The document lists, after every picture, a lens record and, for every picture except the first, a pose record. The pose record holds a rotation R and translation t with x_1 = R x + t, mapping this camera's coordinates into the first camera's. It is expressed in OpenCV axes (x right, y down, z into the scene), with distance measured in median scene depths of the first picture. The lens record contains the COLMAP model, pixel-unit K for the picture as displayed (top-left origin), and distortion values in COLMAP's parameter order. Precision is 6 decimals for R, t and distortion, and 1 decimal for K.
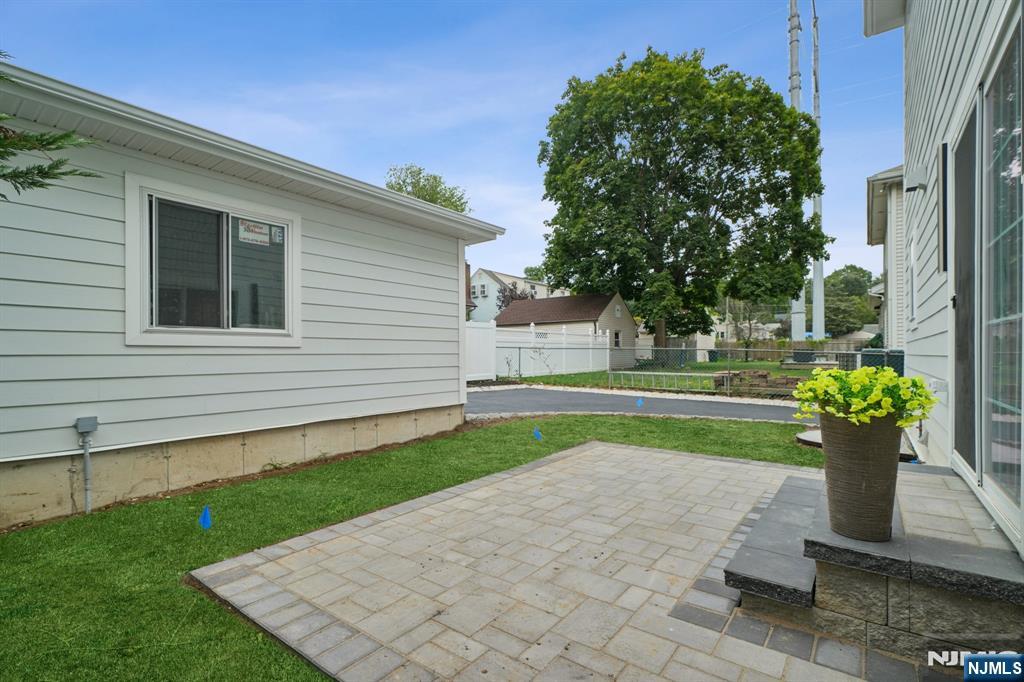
lens RADIAL K [[469.5, 0, 512.7], [0, 469.5, 350.1], [0, 0, 1]] dist [-0.006959, 0.002429]
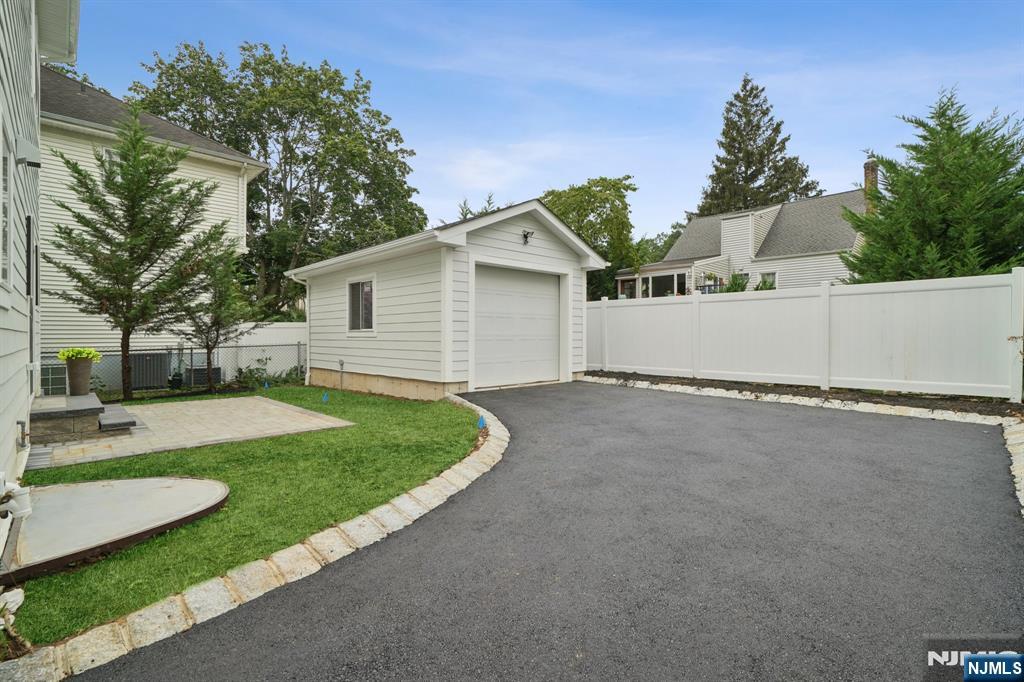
lens RADIAL K [[469.5, 0, 512.0], [0, 469.5, 338.7], [0, 0, 1]] dist [-0.006959, 0.002429]
pose [[-0.157020, 0.006503, -0.987574, 1.306442], [0.008900, 0.999947, 0.005169, -0.004074], [0.987555, -0.007978, -0.157070, 1.682401]]
